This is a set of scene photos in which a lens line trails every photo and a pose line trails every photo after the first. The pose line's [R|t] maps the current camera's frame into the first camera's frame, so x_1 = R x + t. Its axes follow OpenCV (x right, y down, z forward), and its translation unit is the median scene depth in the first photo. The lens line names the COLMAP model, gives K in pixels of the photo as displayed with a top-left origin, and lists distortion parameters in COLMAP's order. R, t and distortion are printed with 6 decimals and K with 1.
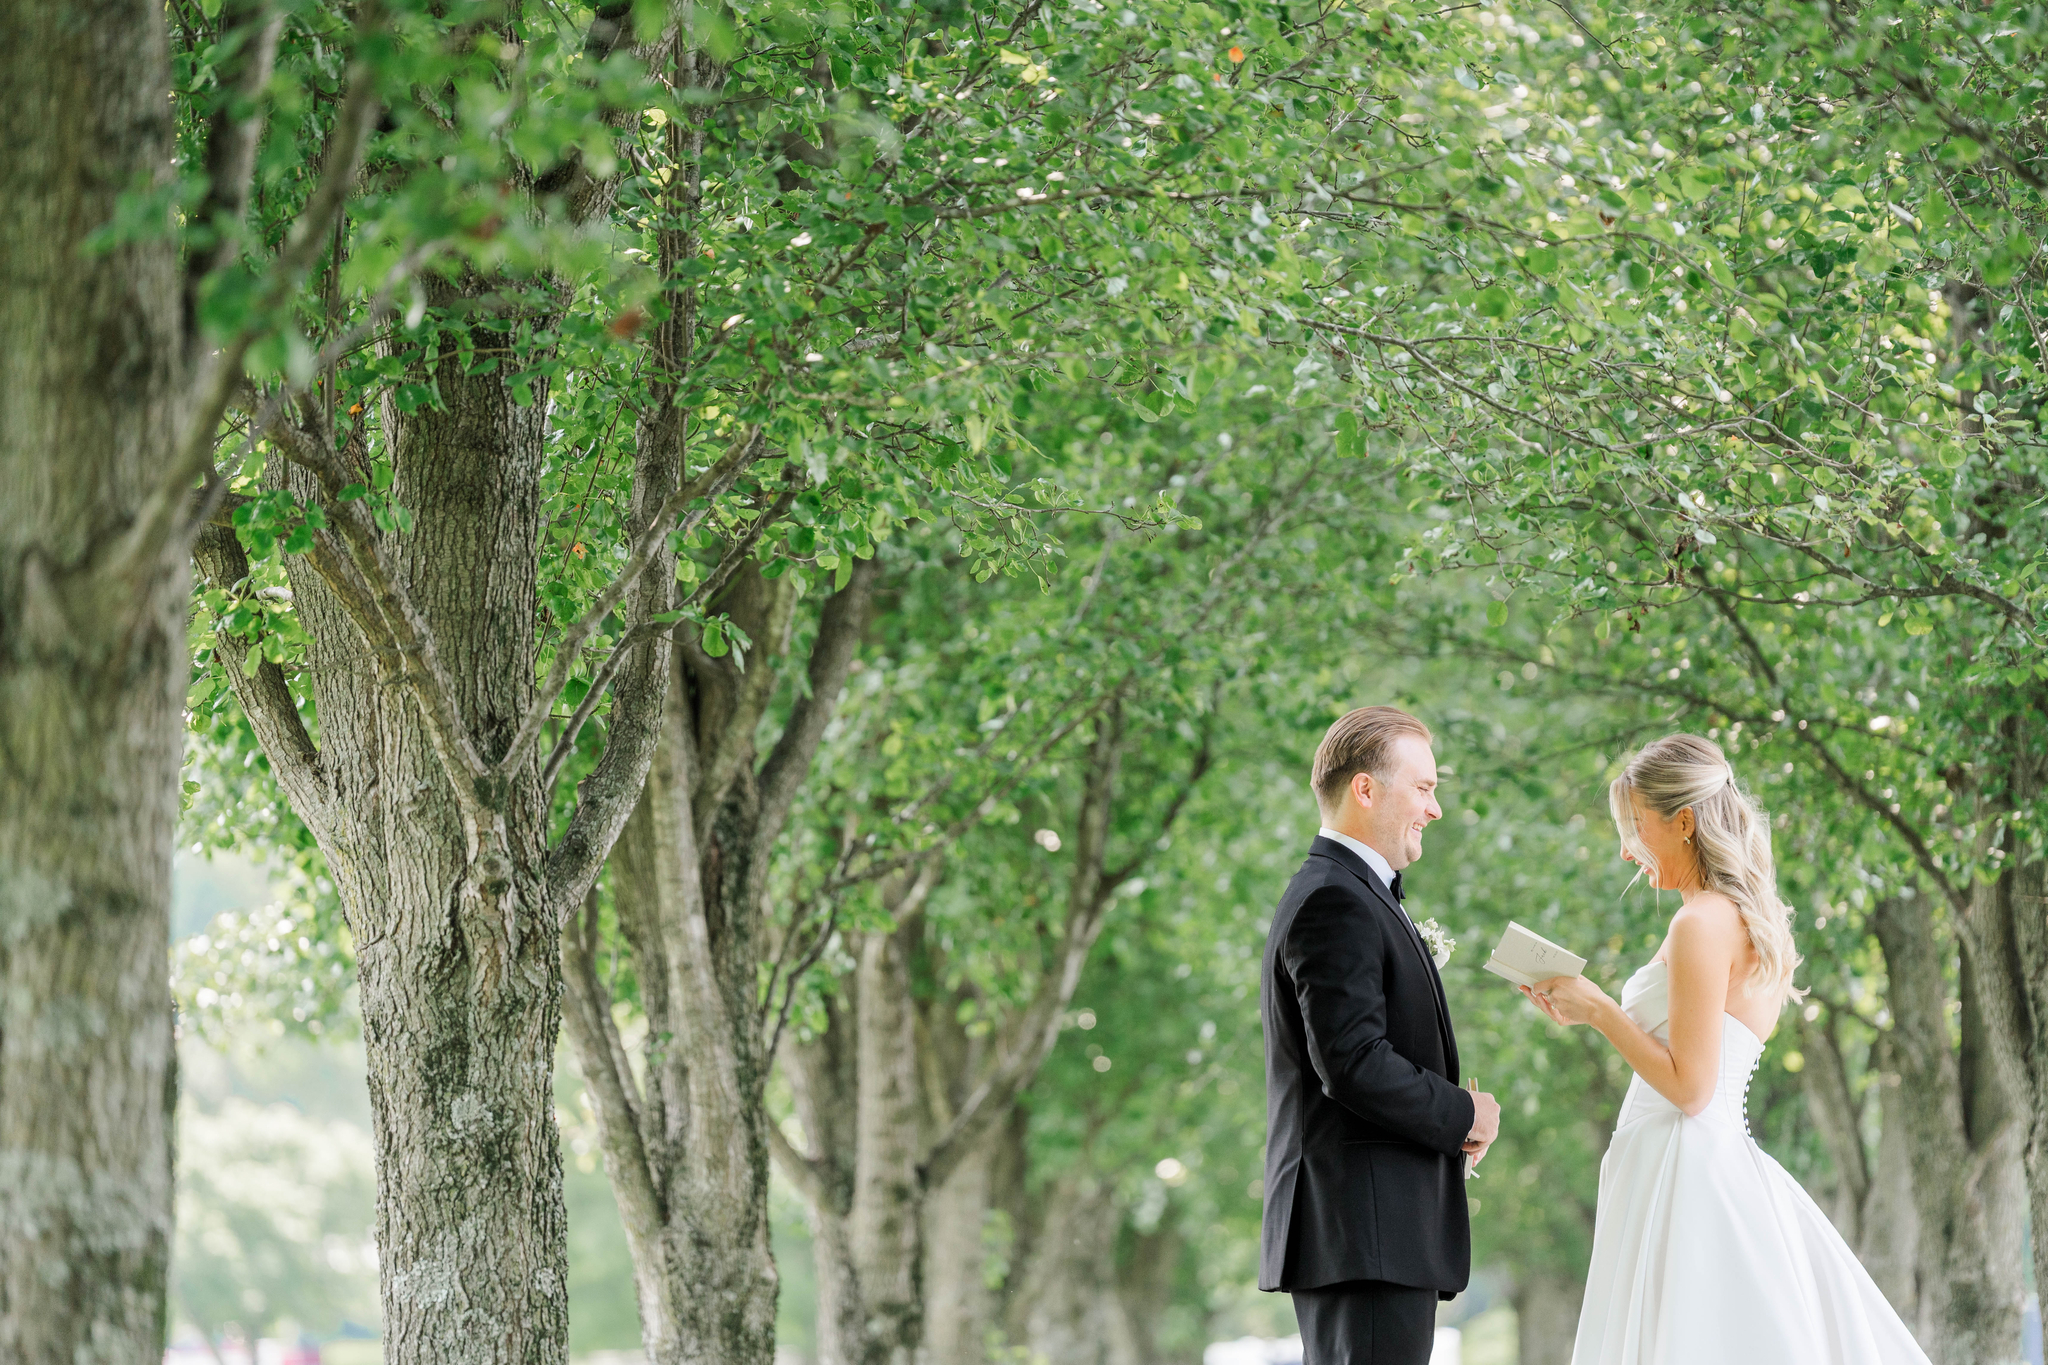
lens RADIAL K [[9817.3, 0, 1024.0], [0, 9817.3, 682.5], [0, 0, 1]] dist [0.036178, -0.953676]
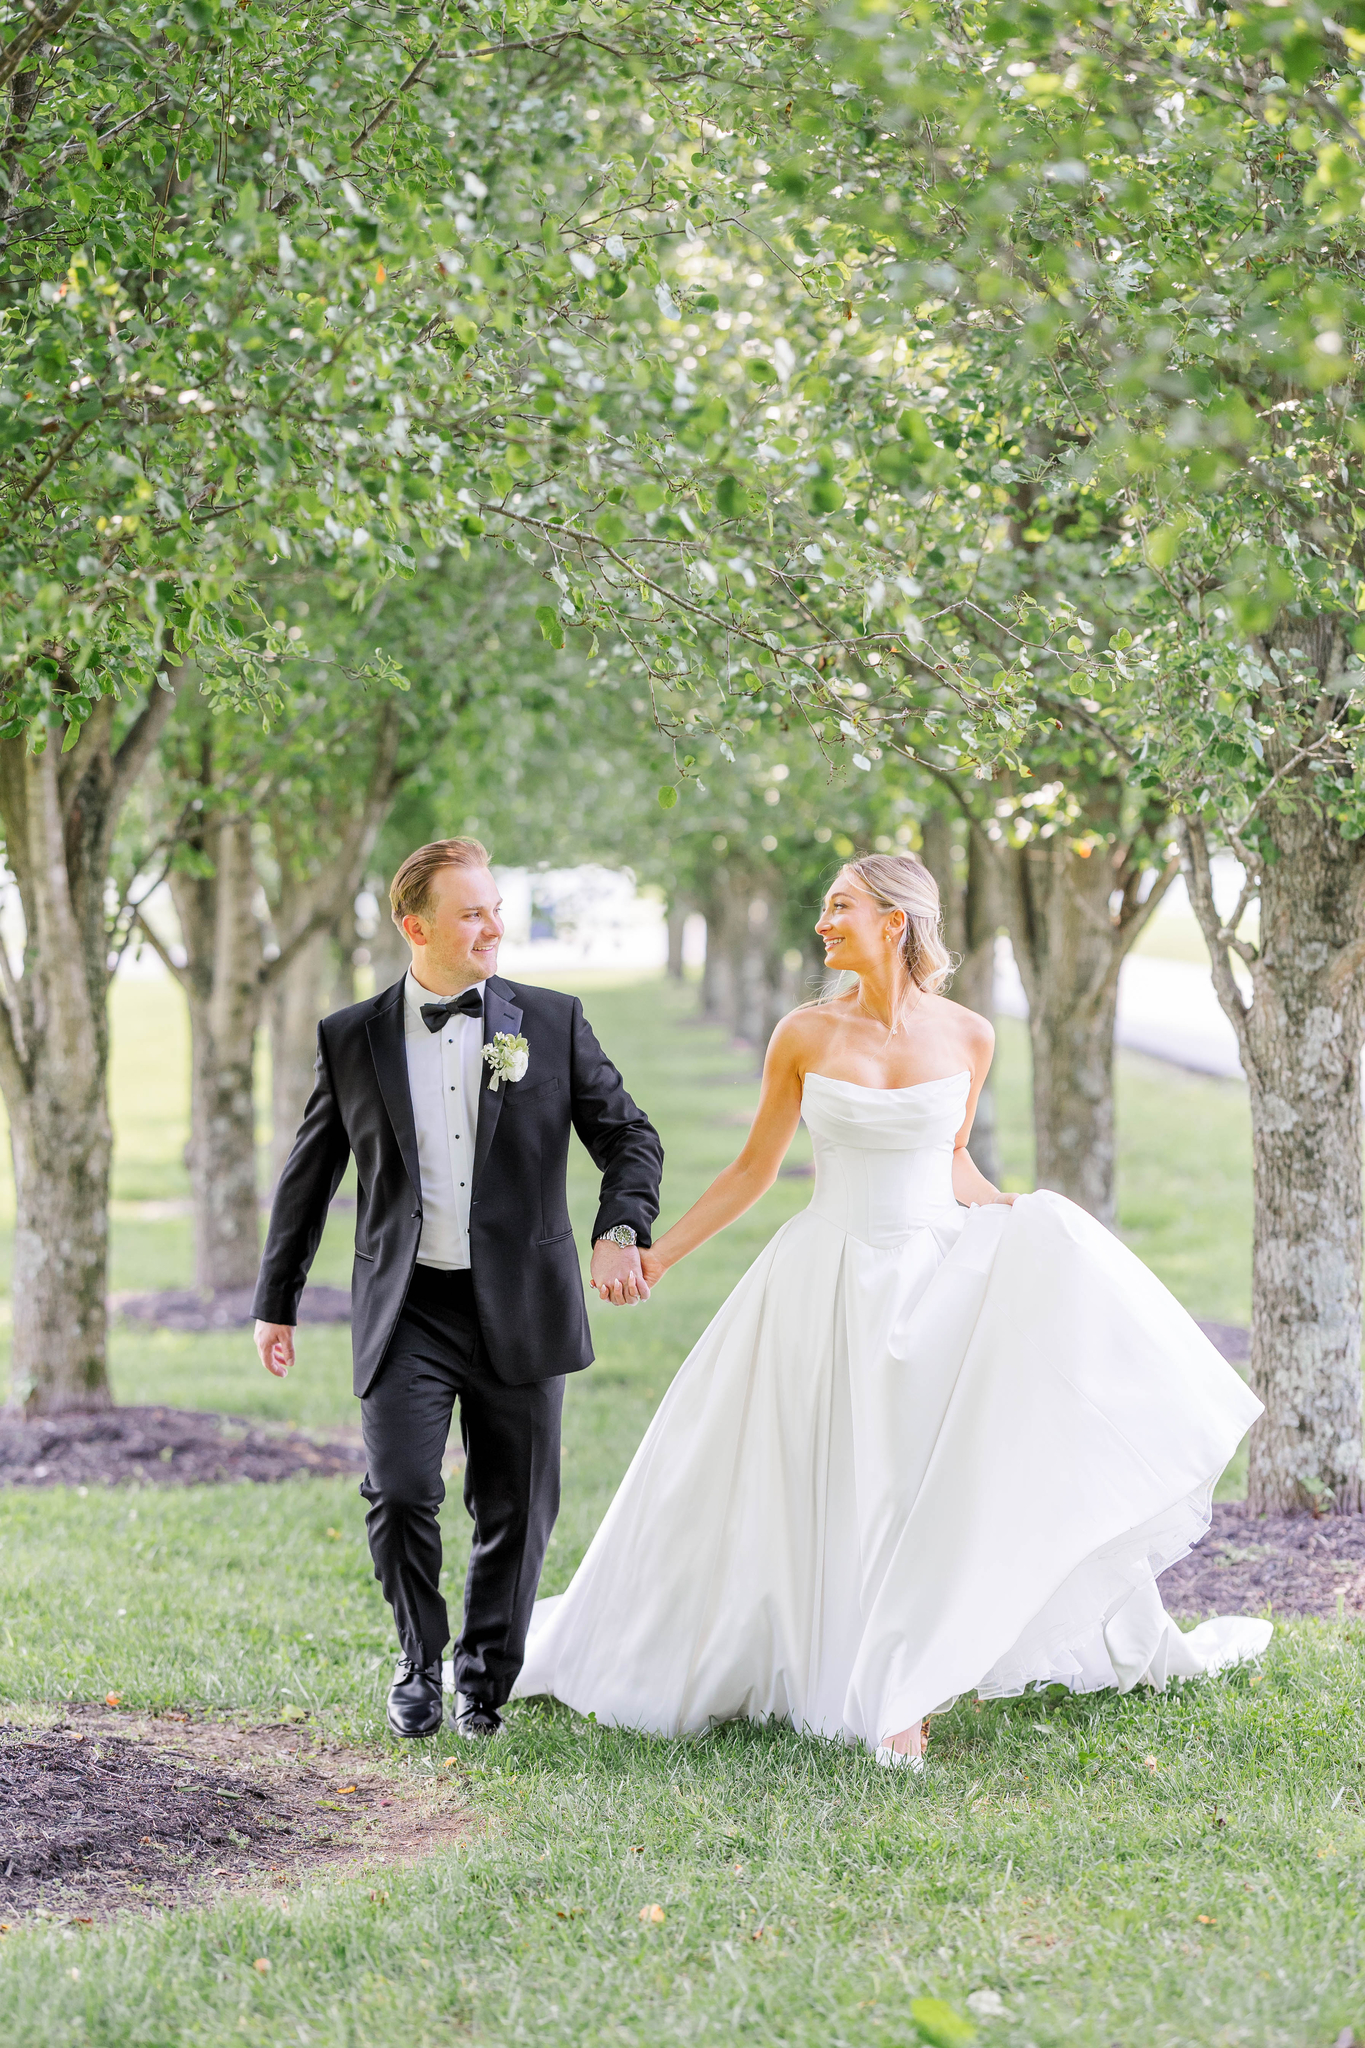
lens RADIAL K [[4732.4, 0, 682.5], [0, 4732.4, 1024.0], [0, 0, 1]] dist [-0.110605, -0.344651]
pose [[0.997773, 0.037031, 0.055471, 0.015887], [-0.043372, 0.992083, 0.117853, -0.033527], [-0.050668, -0.119997, 0.991480, 0.360630]]
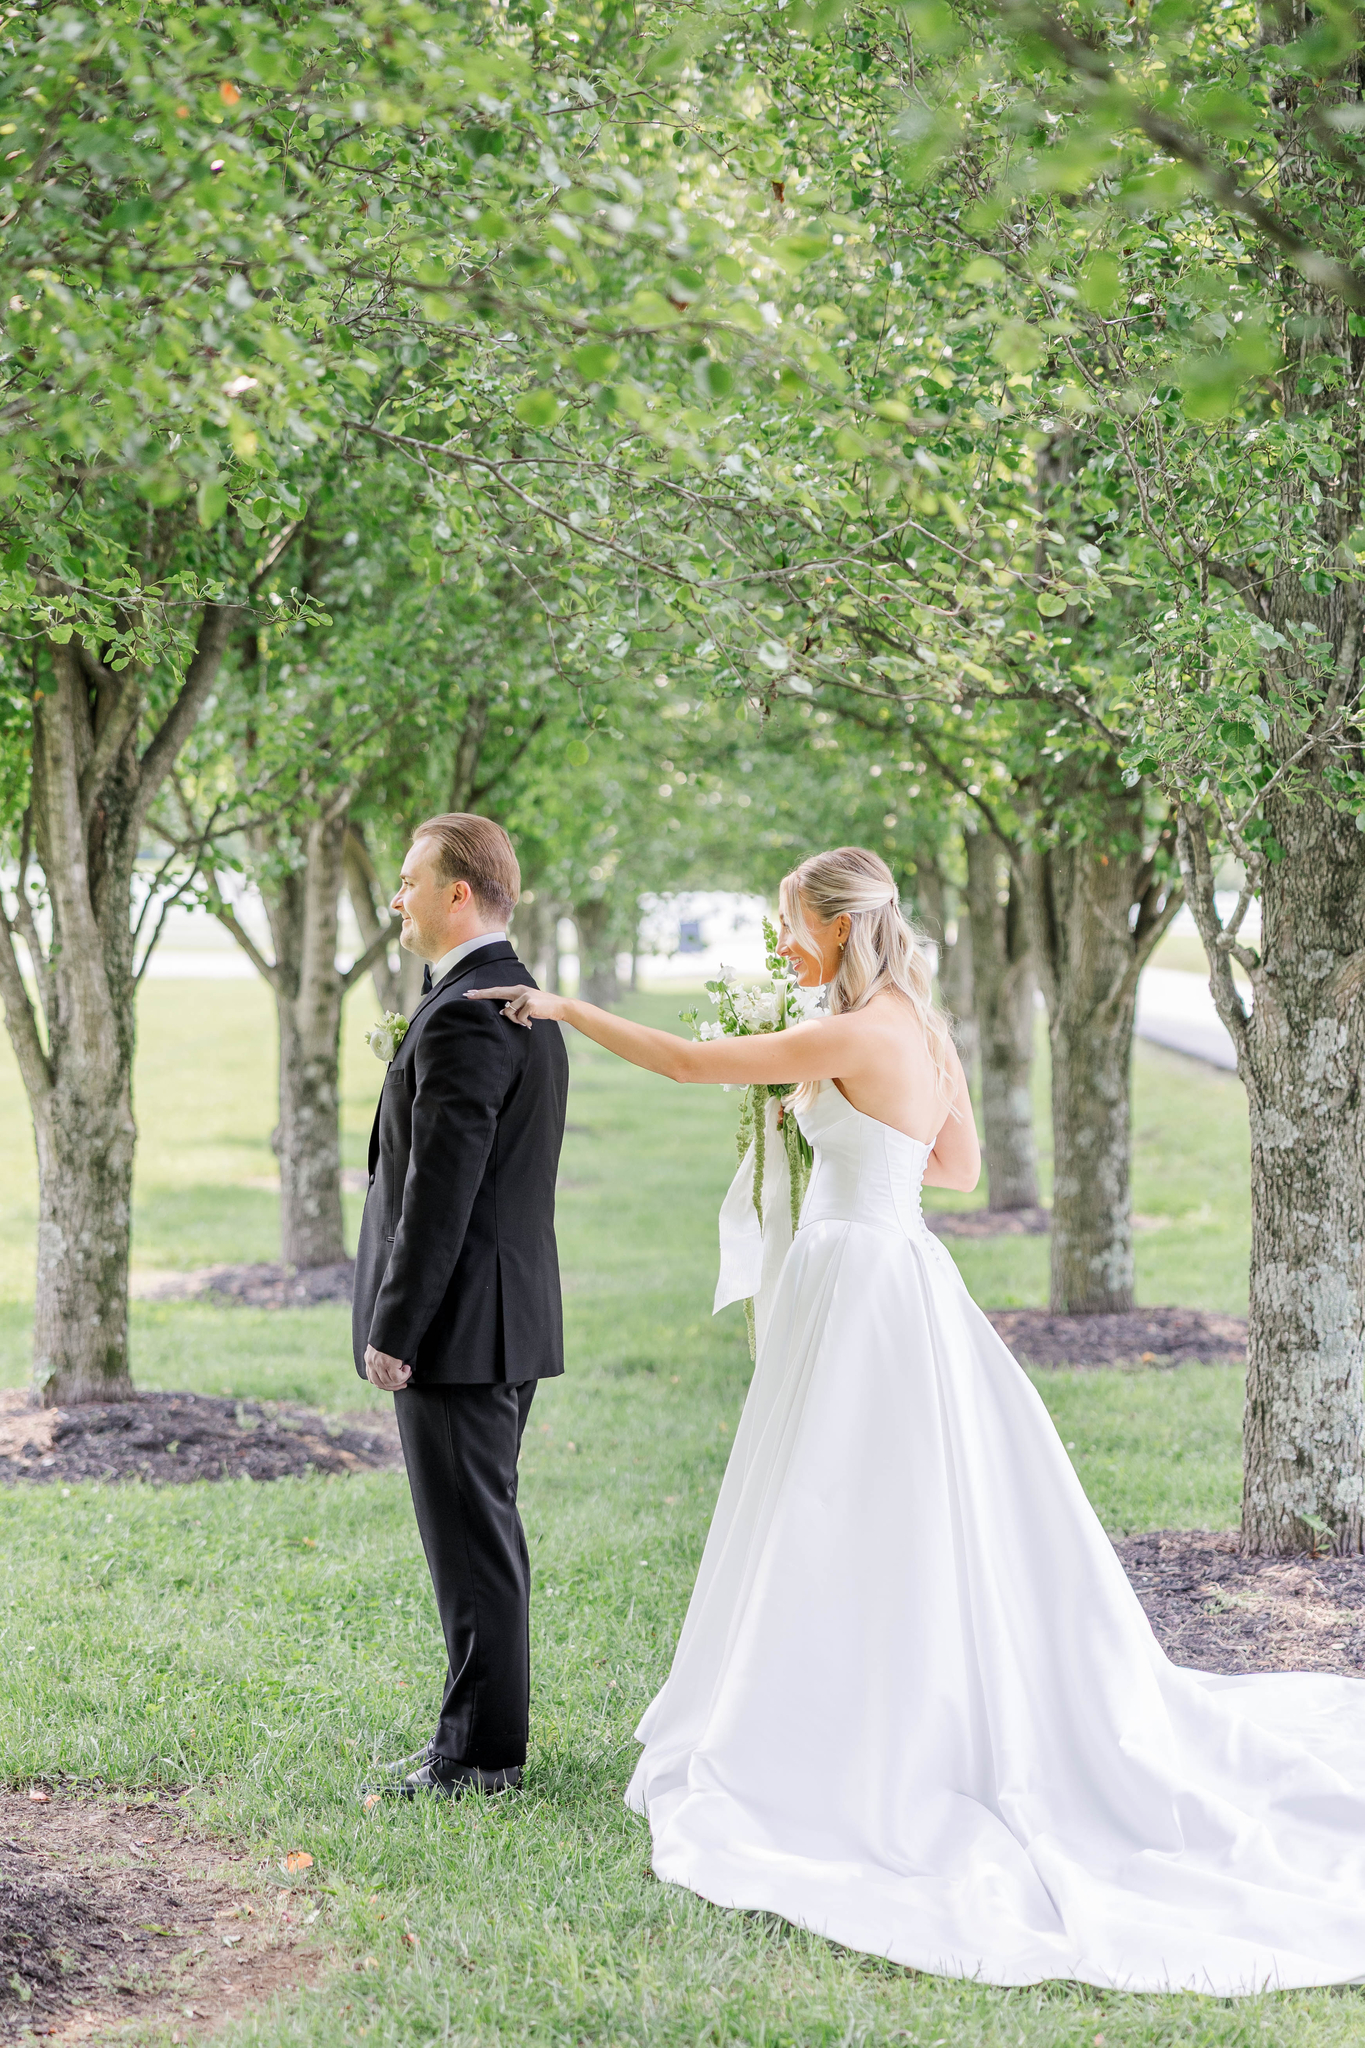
lens RADIAL K [[3673.2, 0, 681.9], [0, 3673.2, 1061.7], [0, 0, 1]] dist [-0.015674, -0.077957]
pose [[0.998734, 0.048296, 0.014064, 0.043010], [-0.049724, 0.990145, 0.130924, -0.019149], [-0.007602, -0.131457, 0.991293, 0.495424]]
